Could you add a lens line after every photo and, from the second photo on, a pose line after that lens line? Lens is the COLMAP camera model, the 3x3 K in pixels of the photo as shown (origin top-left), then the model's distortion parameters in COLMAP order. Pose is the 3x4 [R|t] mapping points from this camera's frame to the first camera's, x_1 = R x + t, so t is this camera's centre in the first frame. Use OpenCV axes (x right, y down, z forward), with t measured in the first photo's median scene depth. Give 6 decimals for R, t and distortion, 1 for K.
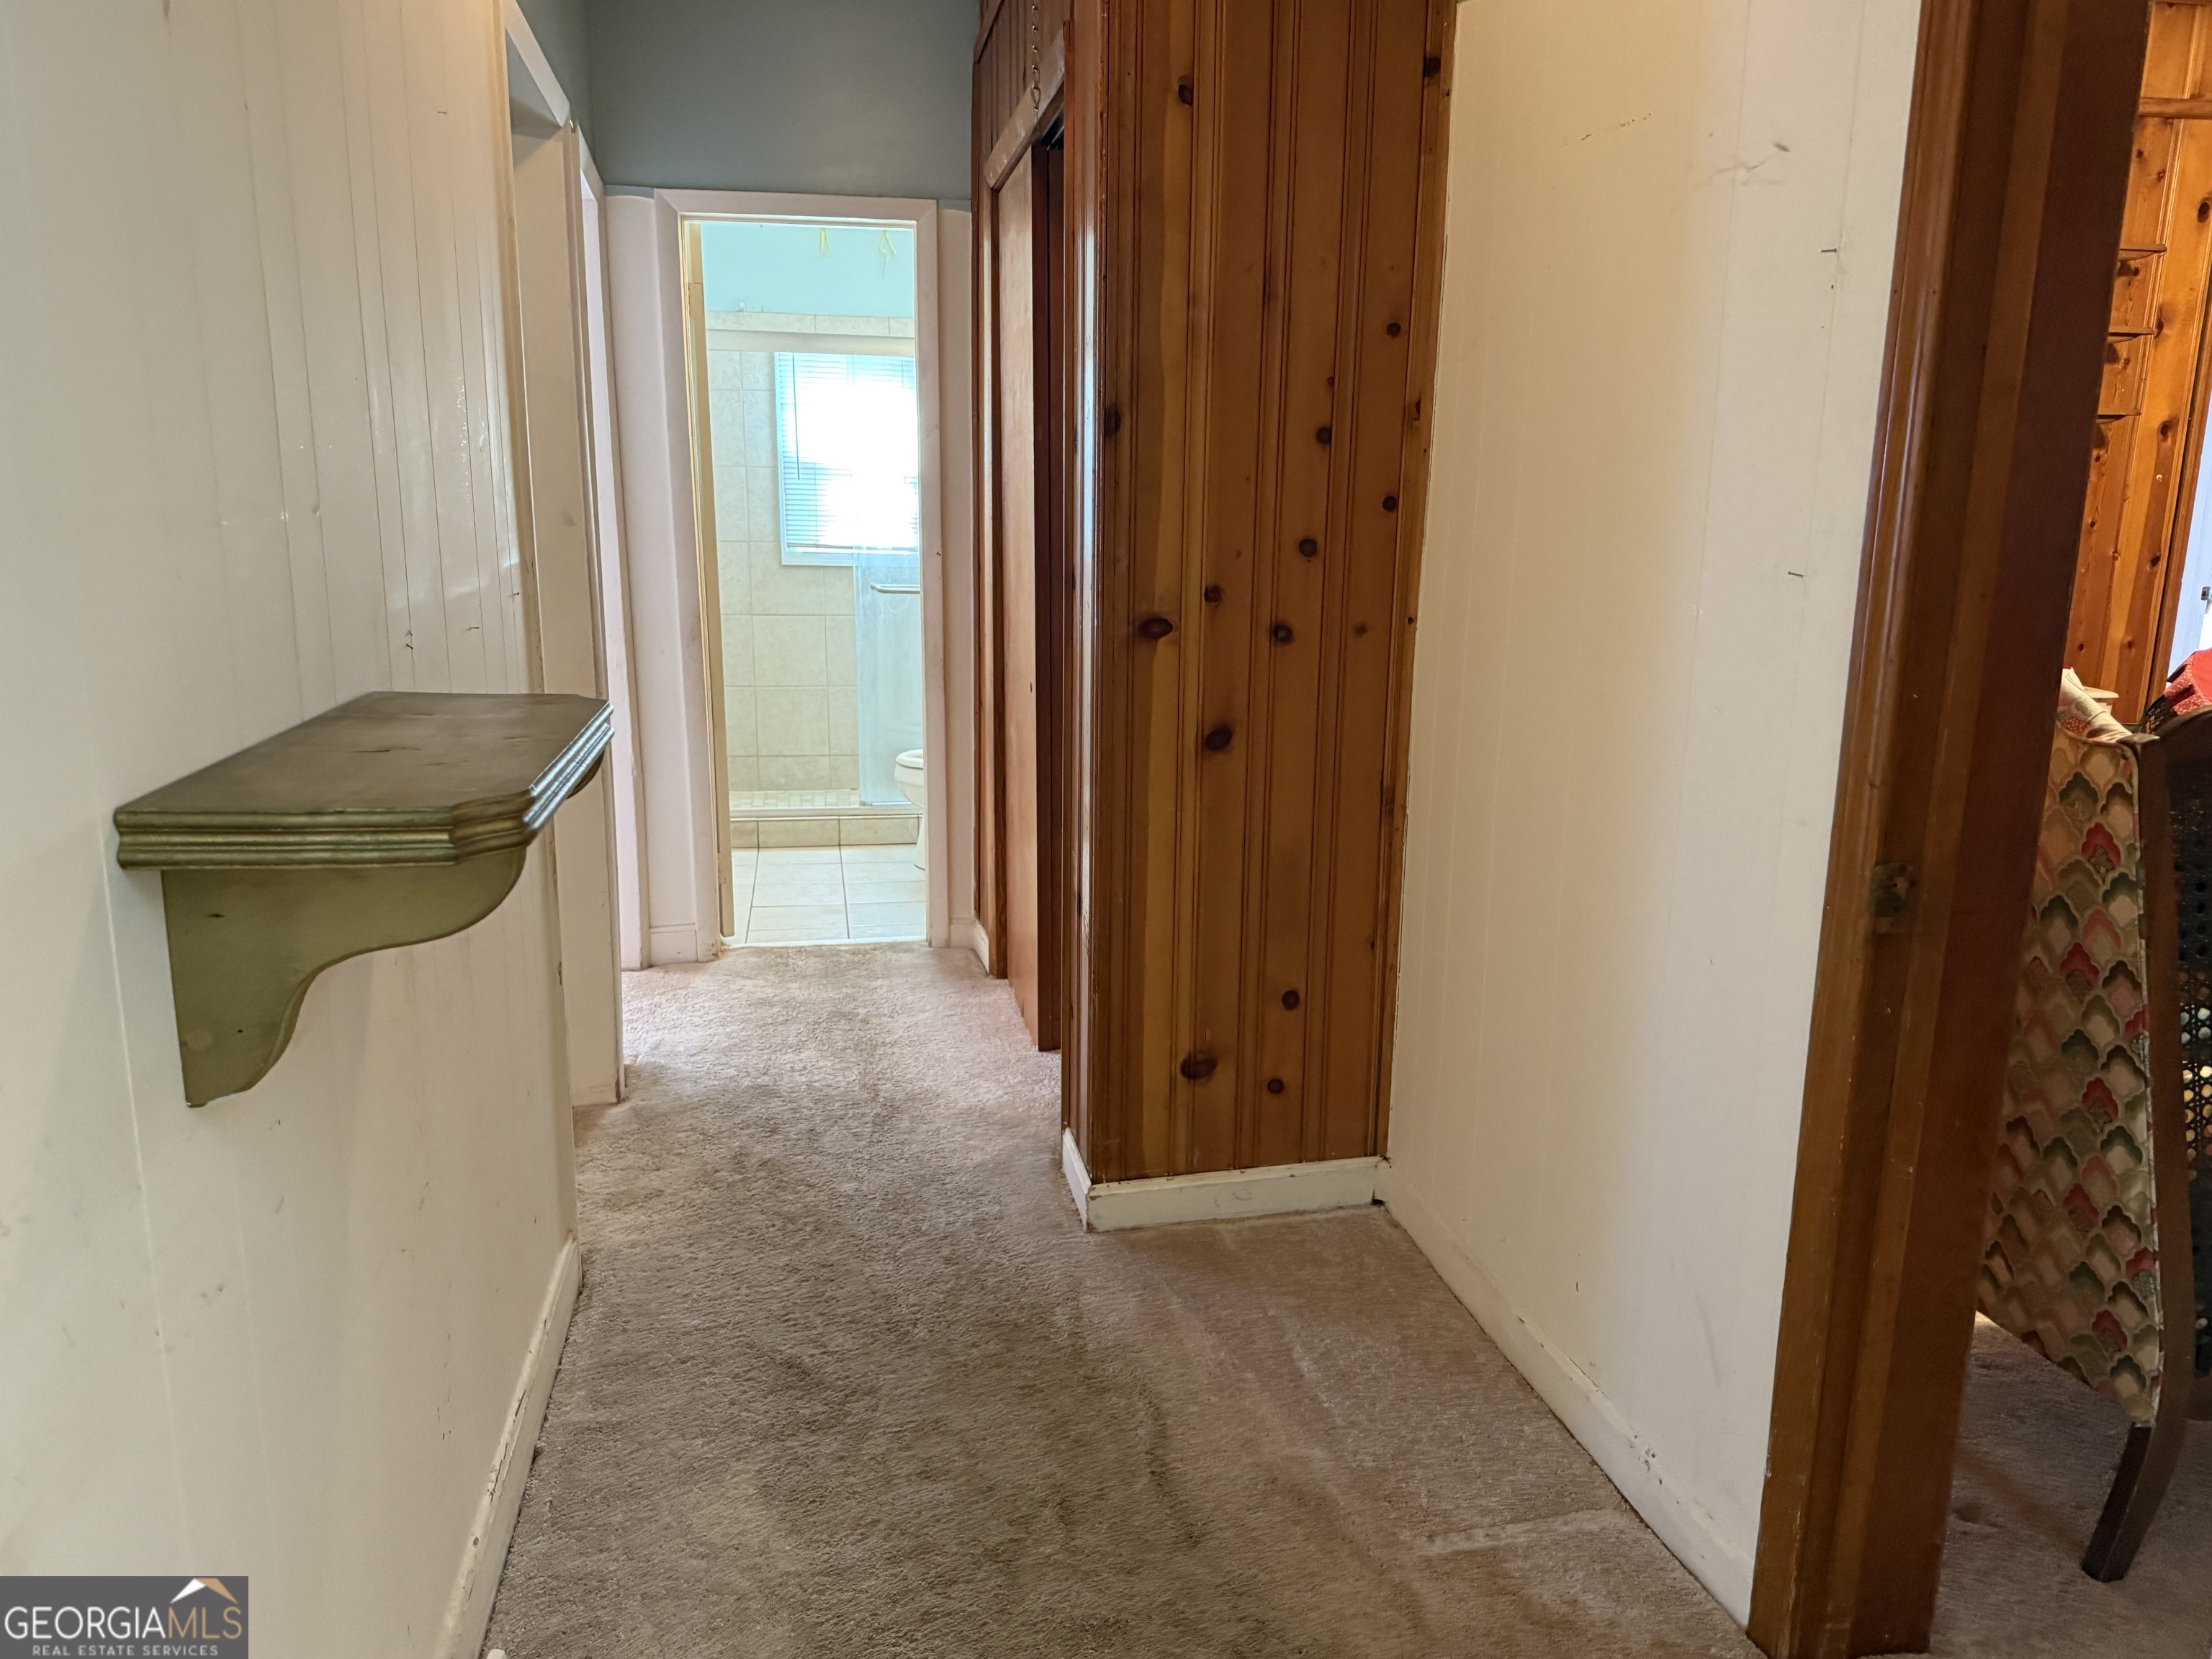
lens RADIAL K [[1600.3, 0, 1106.5], [0, 1600.3, 835.1], [0, 0, 1]] dist [0.065061, -0.069925]
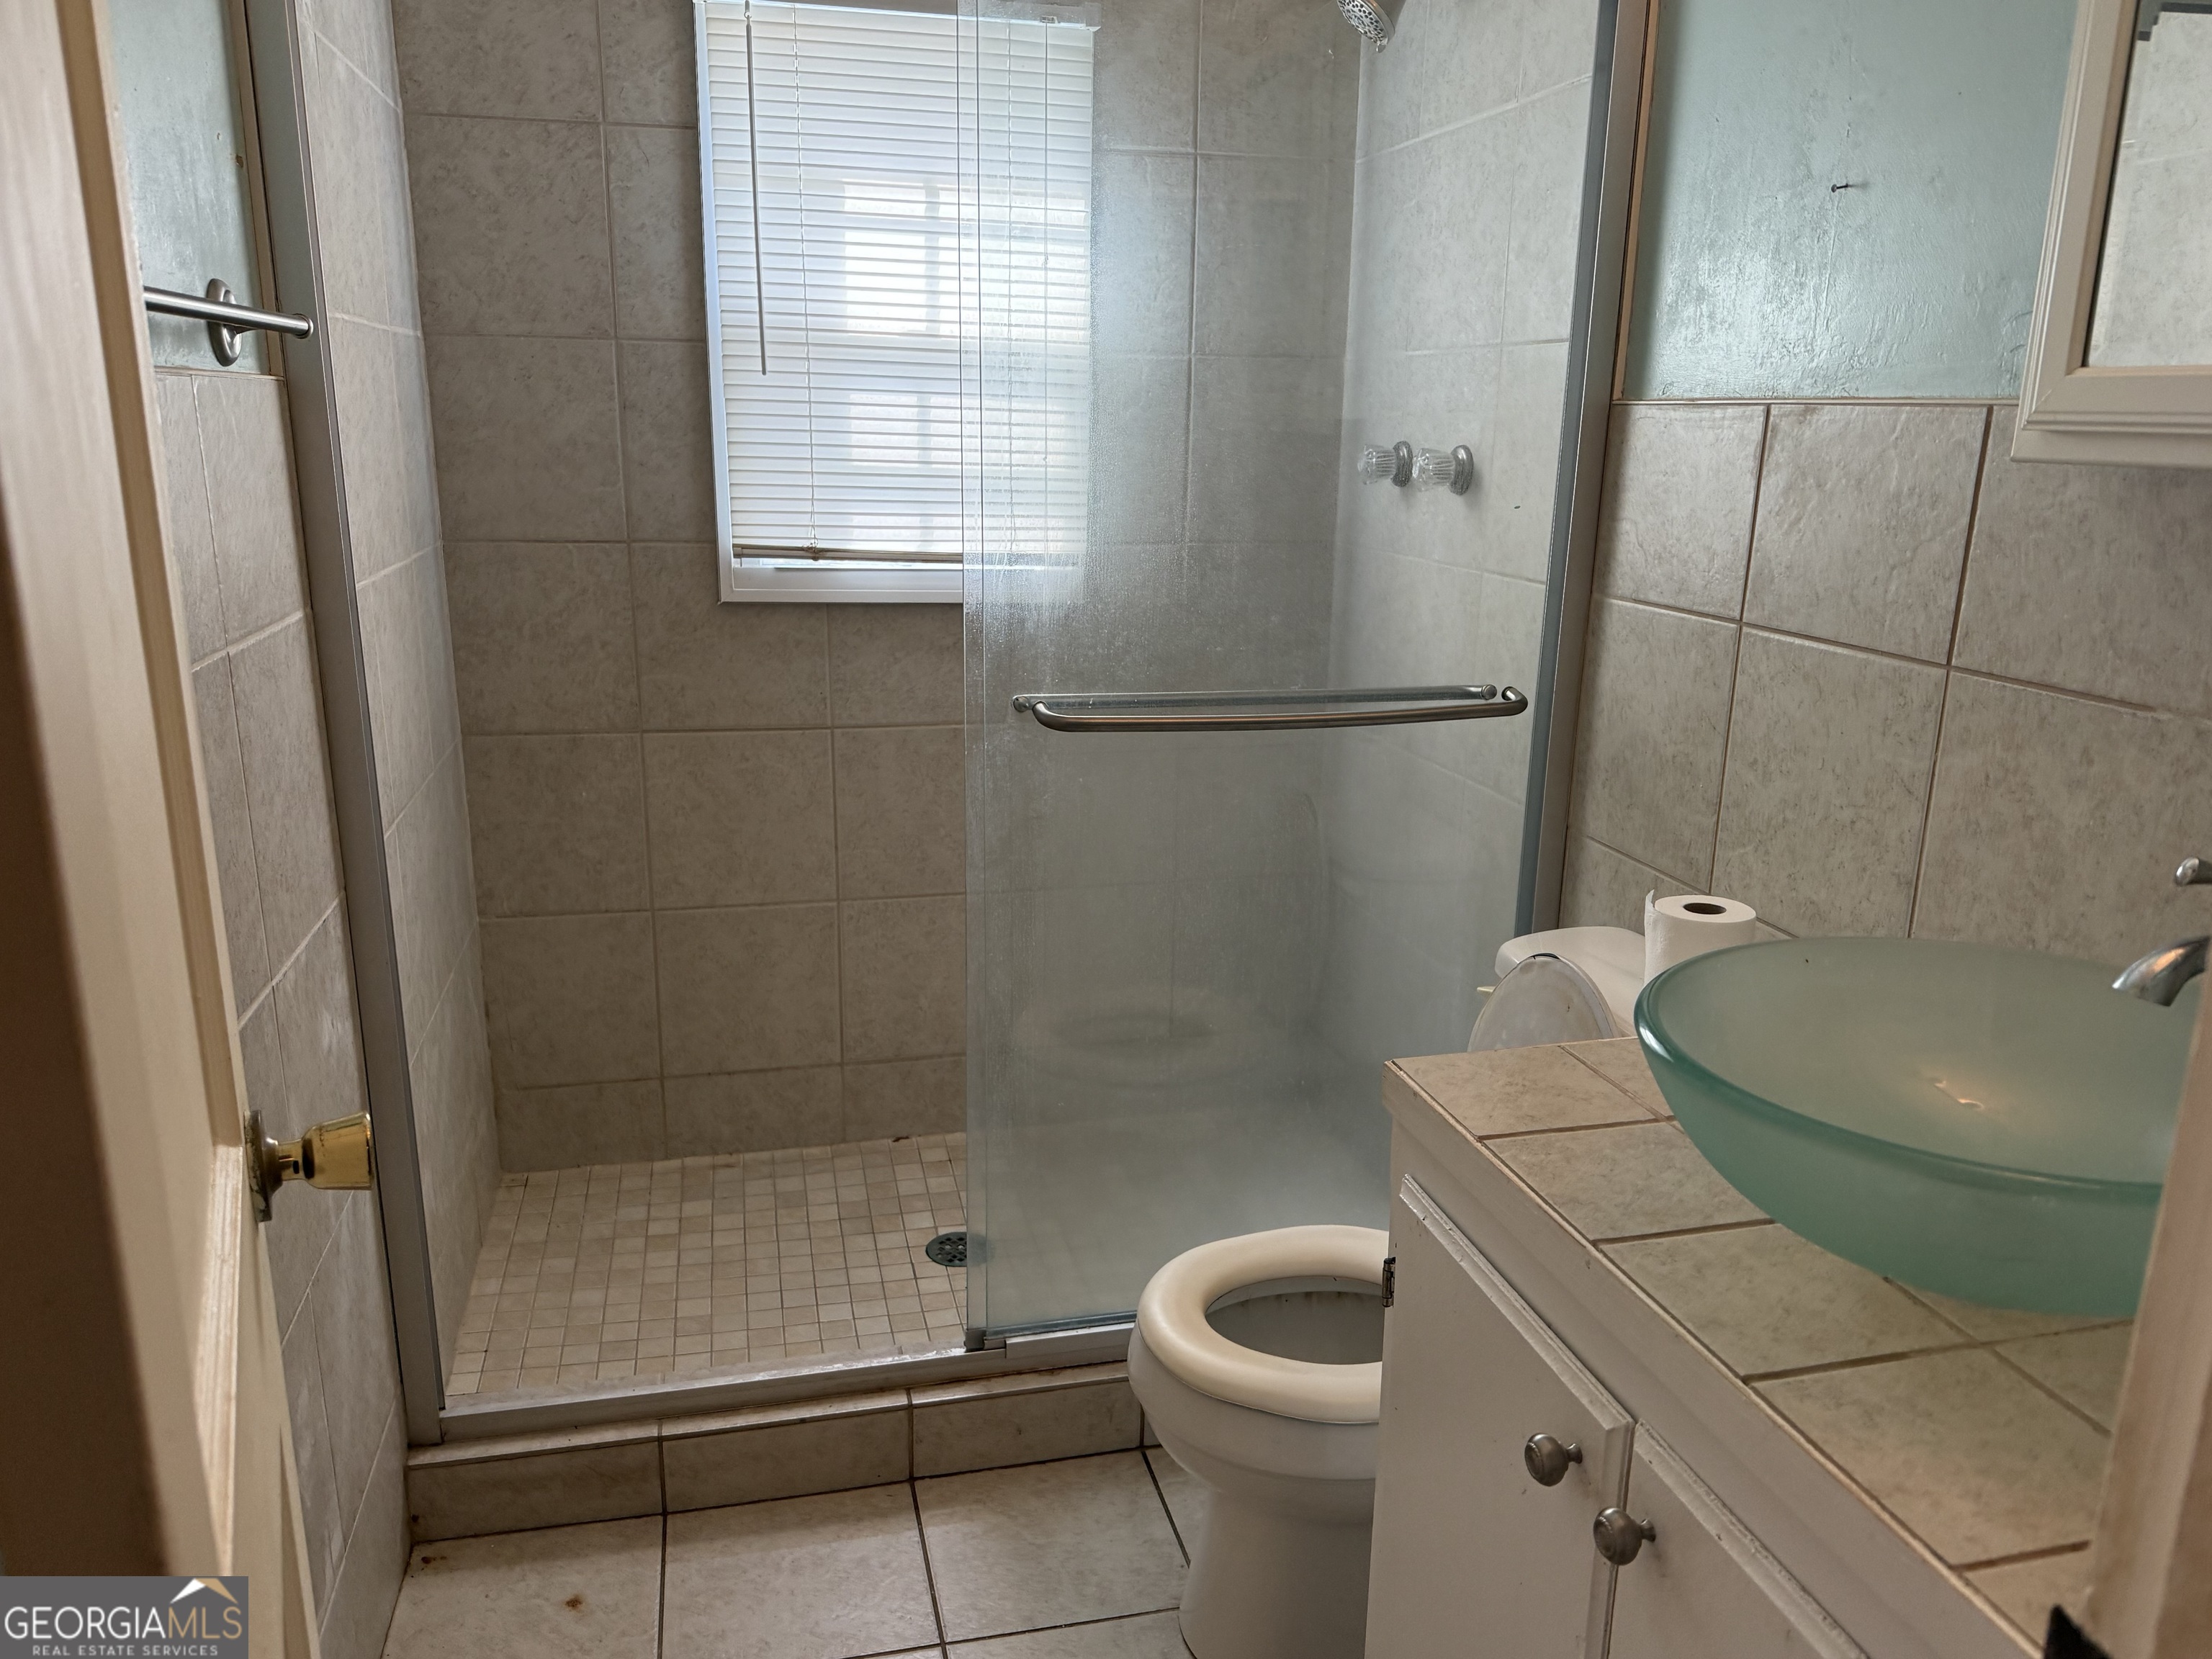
lens RADIAL K [[1600.3, 0, 1108.4], [0, 1600.3, 827.2], [0, 0, 1]] dist [0.065061, -0.069925]
pose [[0.998727, -0.007693, 0.049859, -0.131245], [0.005938, 0.999361, 0.035241, -0.129282], [-0.050098, -0.034900, 0.998134, 0.621284]]
